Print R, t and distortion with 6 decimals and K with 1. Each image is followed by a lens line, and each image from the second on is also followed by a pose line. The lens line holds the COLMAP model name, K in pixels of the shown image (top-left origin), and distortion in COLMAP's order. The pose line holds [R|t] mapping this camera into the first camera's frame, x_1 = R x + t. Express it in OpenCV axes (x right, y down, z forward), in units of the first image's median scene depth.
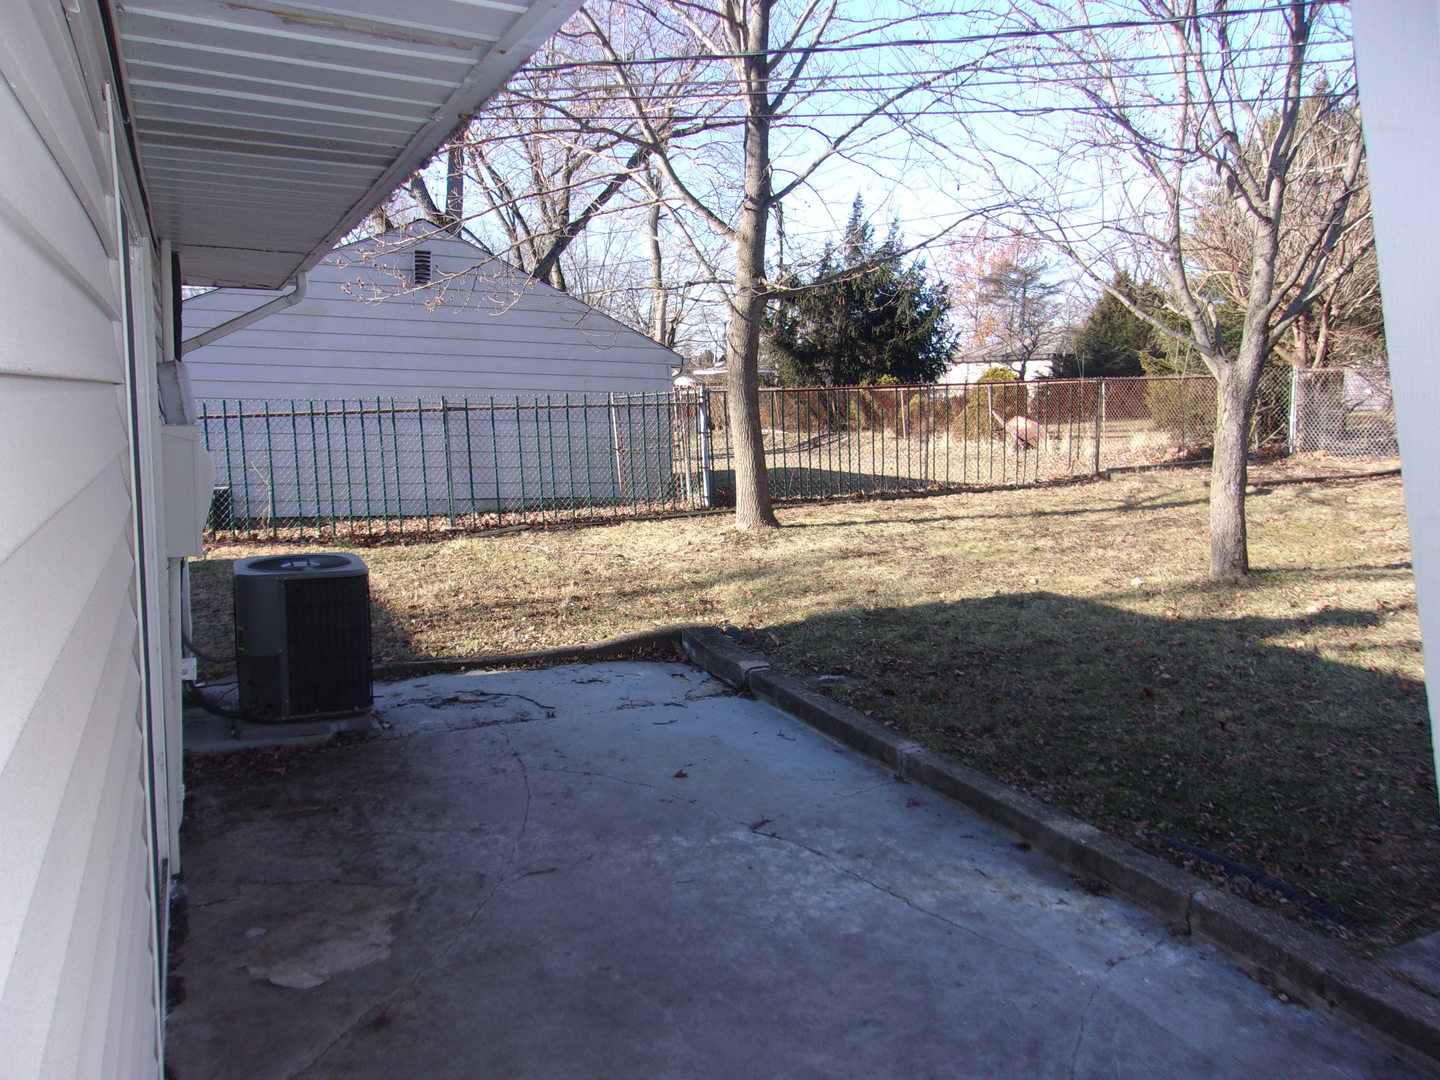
lens RADIAL K [[1136.7, 0, 722.3], [0, 1136.7, 549.4], [0, 0, 1]] dist [-0.004464, 0.047090]
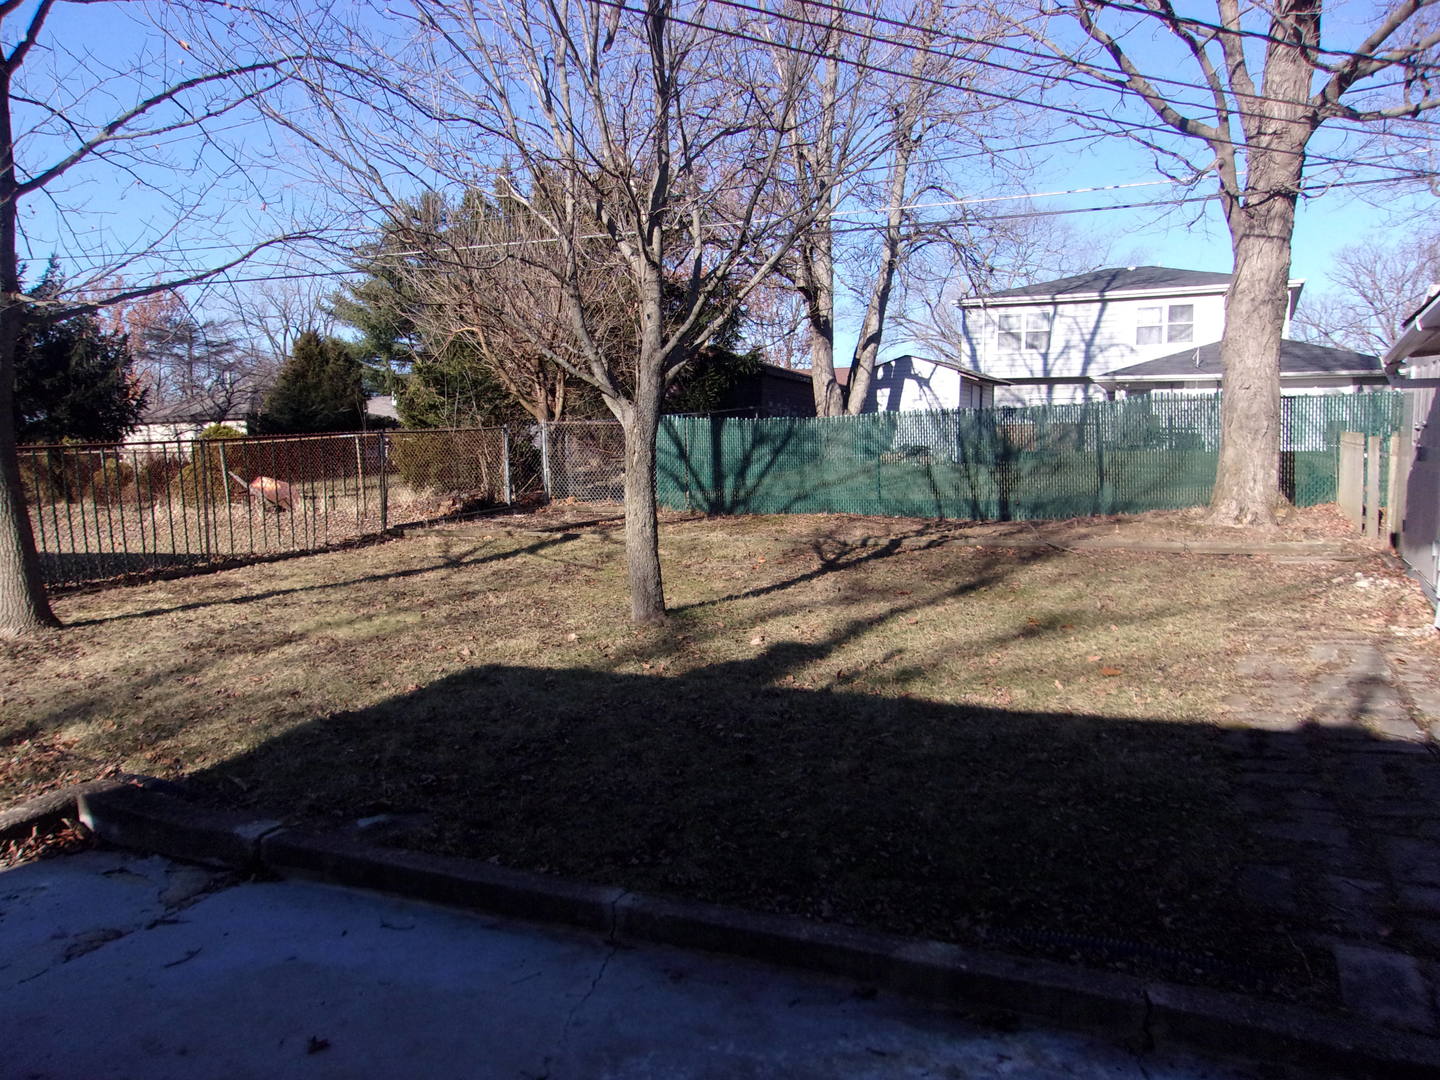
lens RADIAL K [[1136.7, 0, 718.4], [0, 1136.7, 554.8], [0, 0, 1]] dist [-0.004464, 0.047090]
pose [[0.771640, -0.080831, 0.630903, -0.126113], [0.111221, 0.993758, -0.008712, -0.018103], [-0.626260, 0.076892, 0.775813, 0.199083]]
